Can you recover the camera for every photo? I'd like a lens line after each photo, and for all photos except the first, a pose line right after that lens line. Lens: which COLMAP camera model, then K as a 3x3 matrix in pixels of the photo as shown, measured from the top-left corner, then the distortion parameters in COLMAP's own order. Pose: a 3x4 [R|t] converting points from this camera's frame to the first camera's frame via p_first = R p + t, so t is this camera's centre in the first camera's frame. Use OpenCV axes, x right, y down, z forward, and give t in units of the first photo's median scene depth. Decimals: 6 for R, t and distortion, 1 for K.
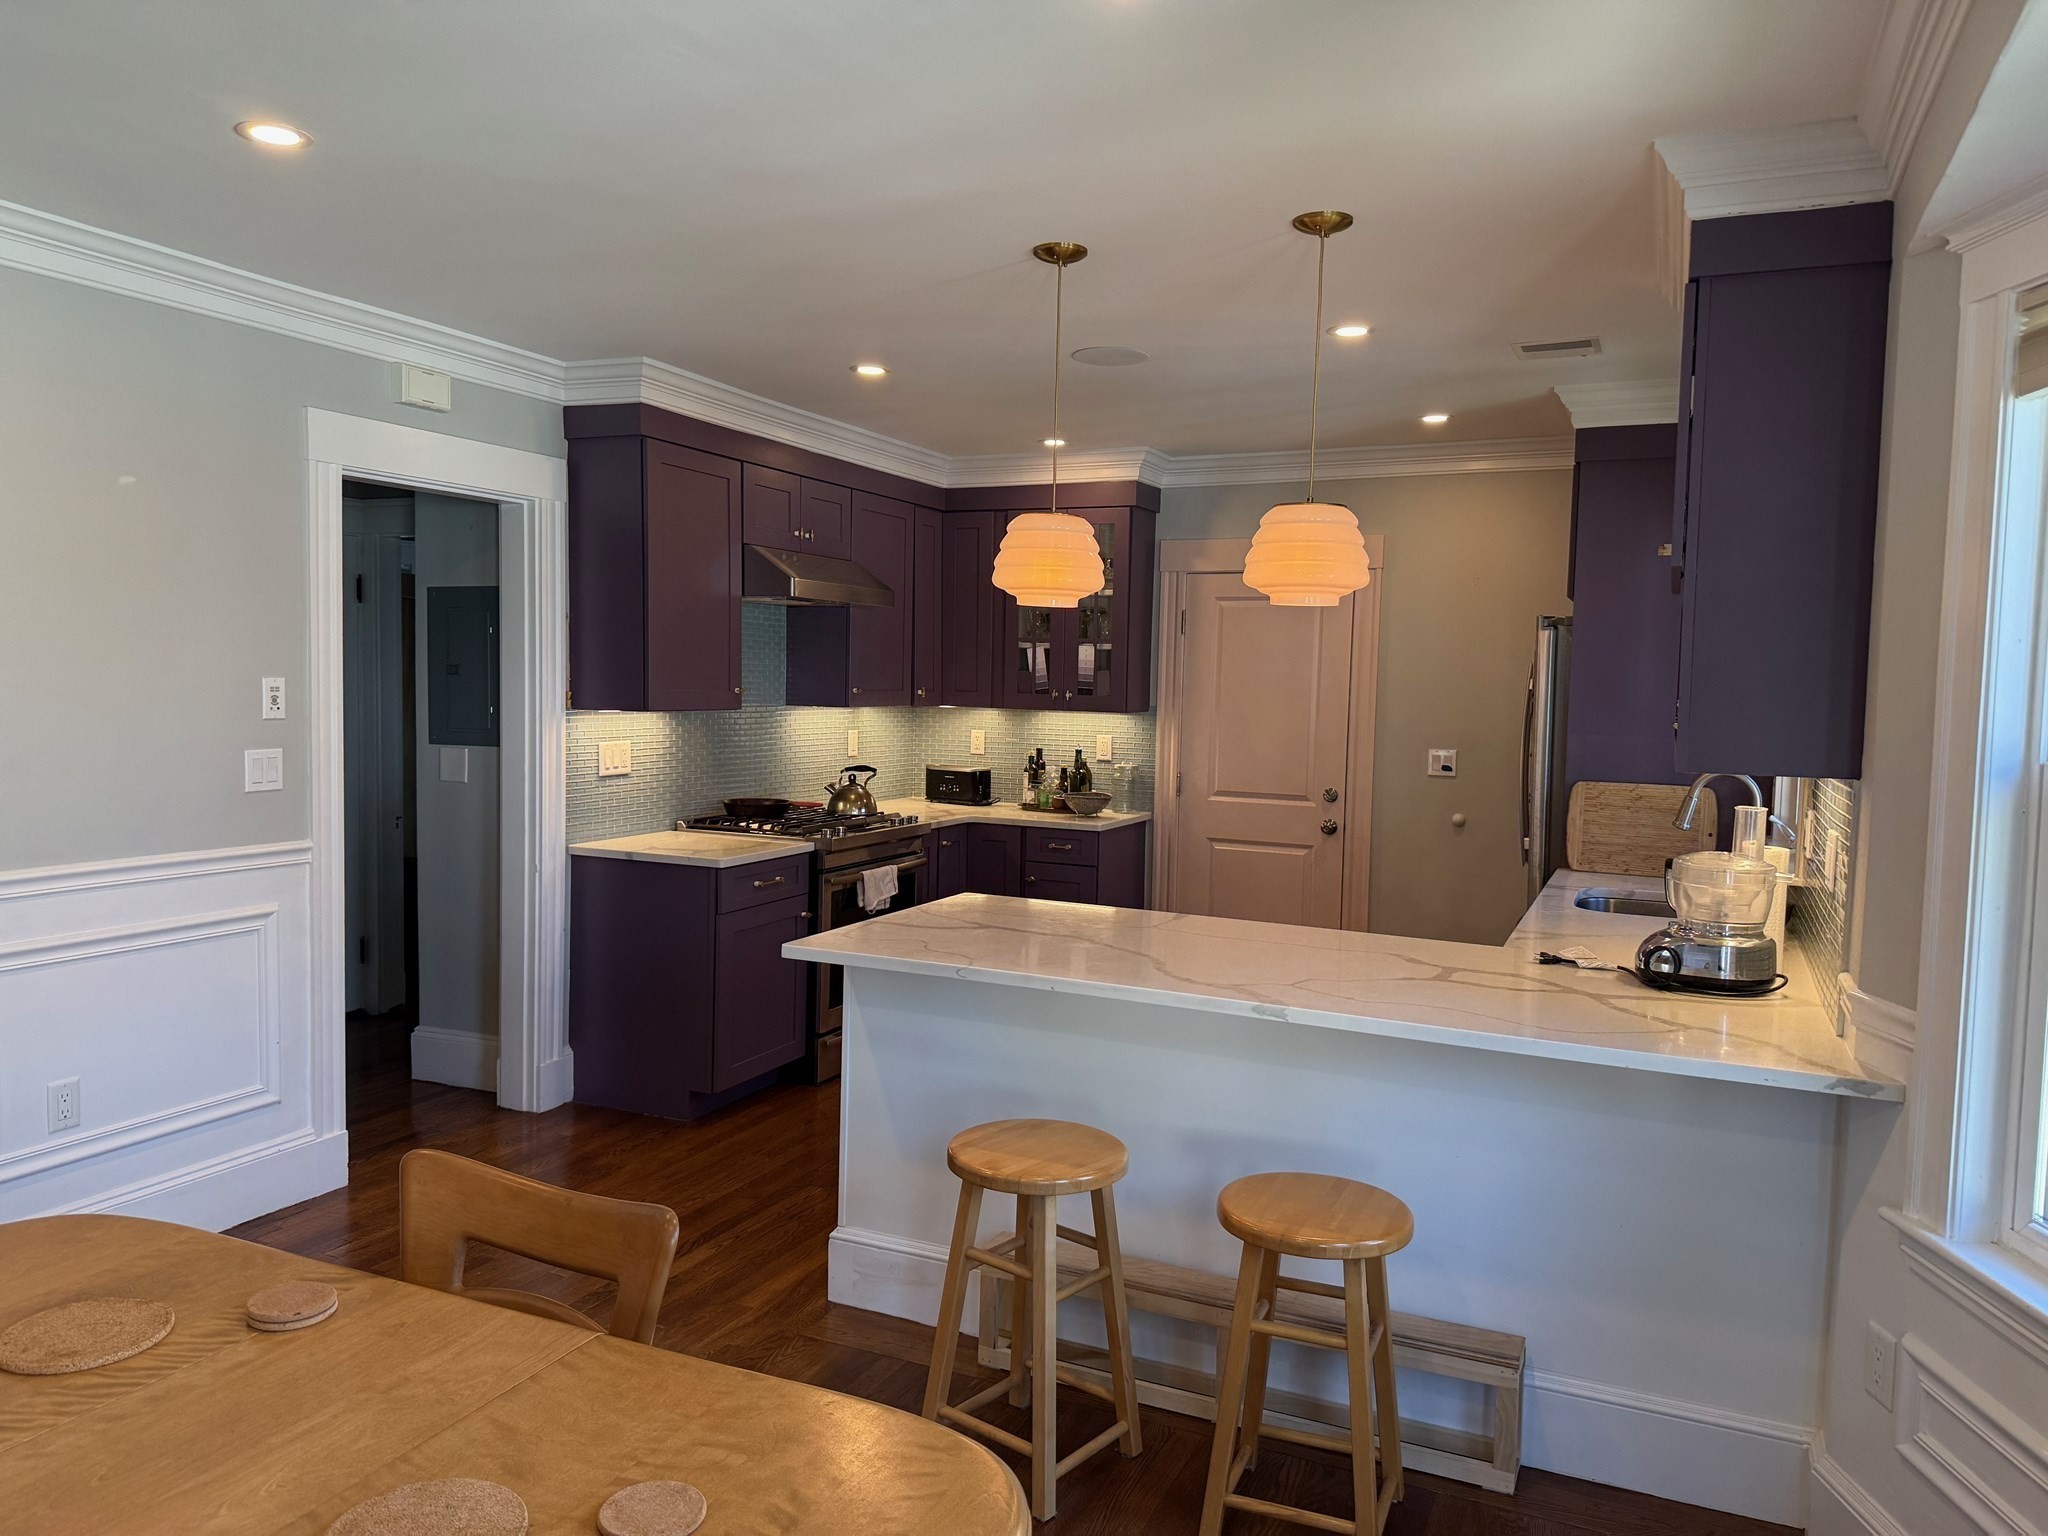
lens RADIAL K [[1431.4, 0, 1024.0], [0, 1431.4, 768.0], [0, 0, 1]] dist [0.110206, -0.141304]
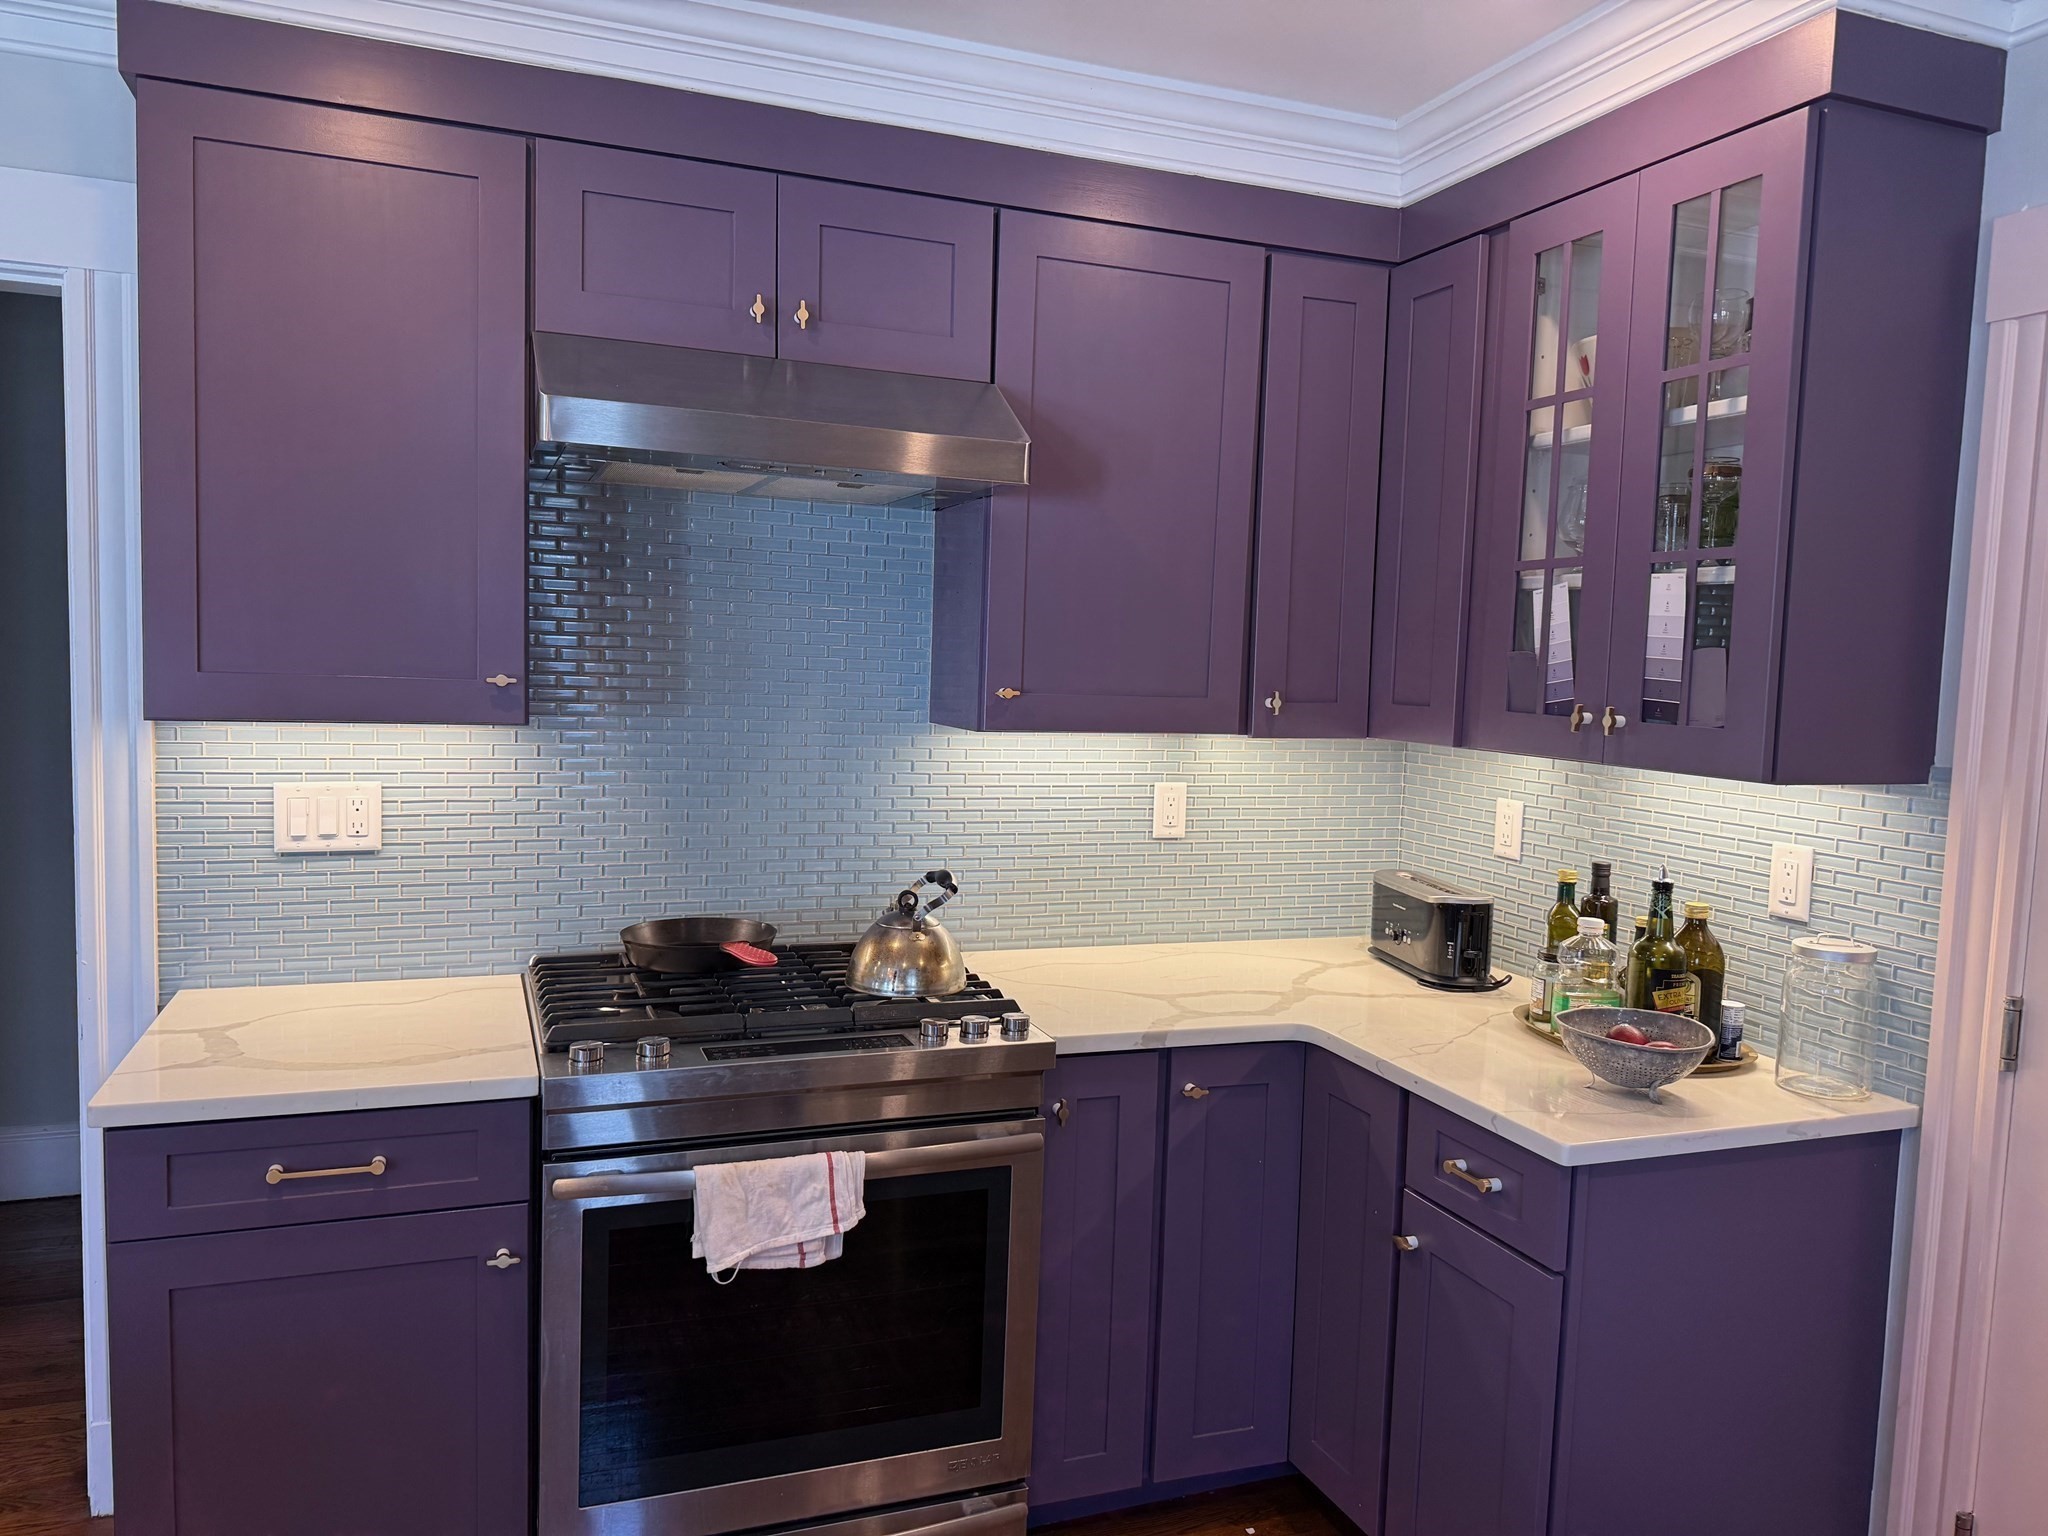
lens RADIAL K [[1474.2, 0, 1024.0], [0, 1474.2, 768.0], [0, 0, 1]] dist [0.007930, 0.005265]
pose [[0.711833, 0.057258, -0.700011, 0.182239], [-0.063901, 0.997818, 0.016637, -0.037567], [0.699436, 0.032889, 0.713938, 0.667681]]
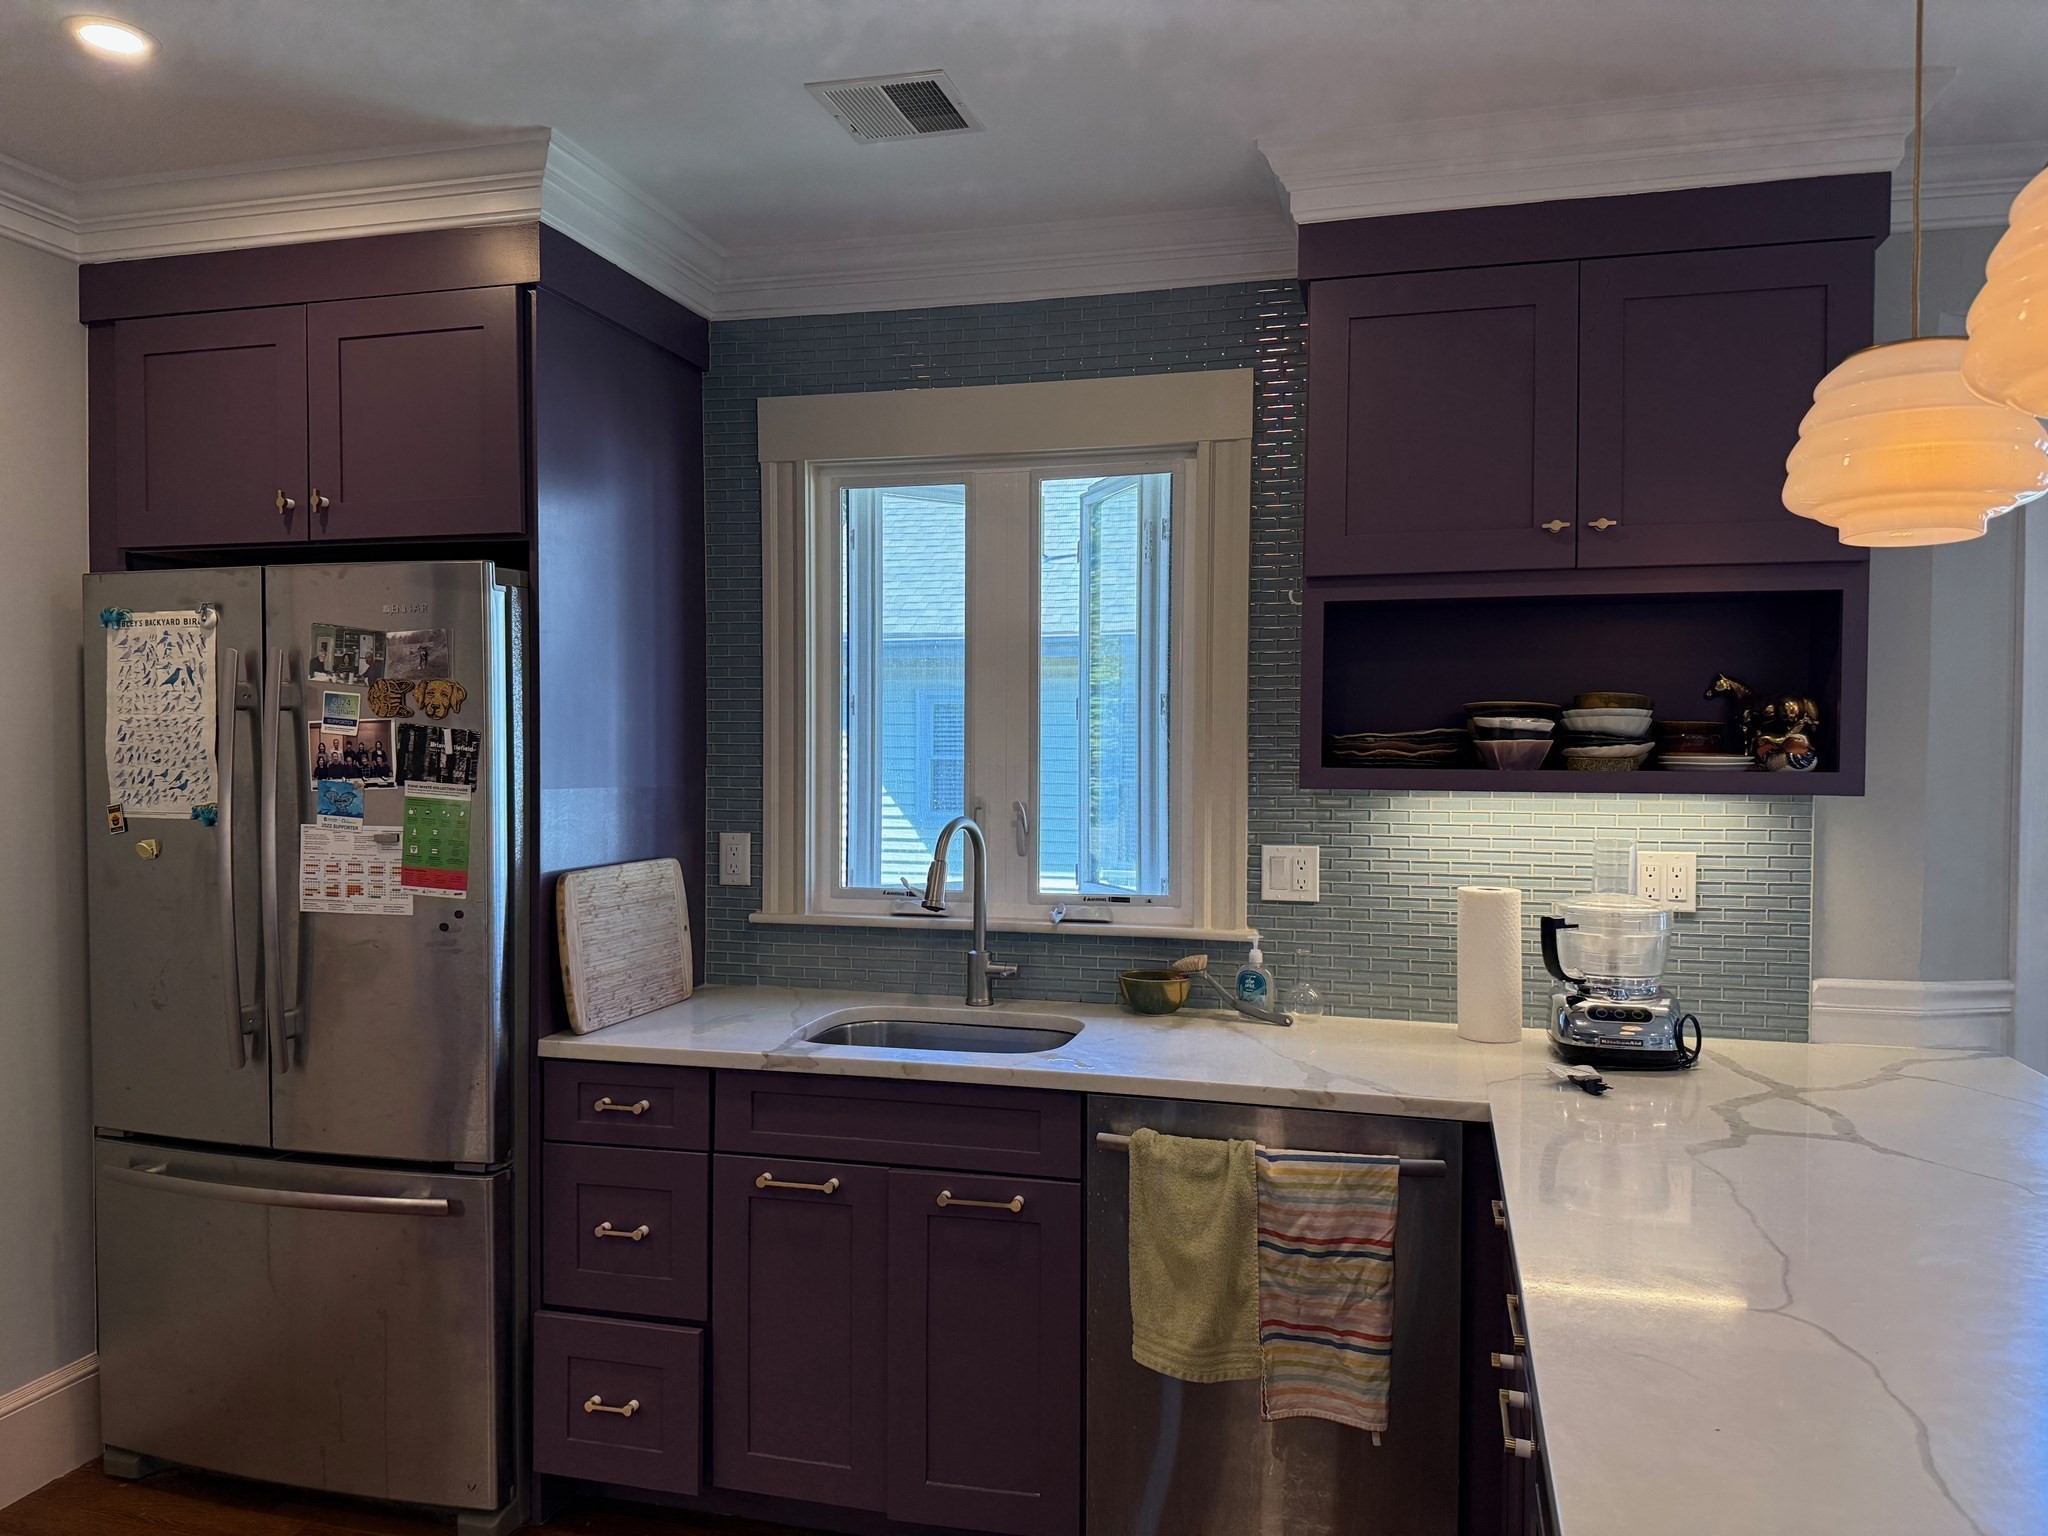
lens RADIAL K [[1431.4, 0, 1024.0], [0, 1431.4, 768.0], [0, 0, 1]] dist [0.110206, -0.141304]
pose [[-0.167994, -0.038449, 0.985038, -0.145100], [0.055011, 0.997316, 0.048311, -0.037086], [-0.984252, 0.062304, -0.165428, 0.716169]]
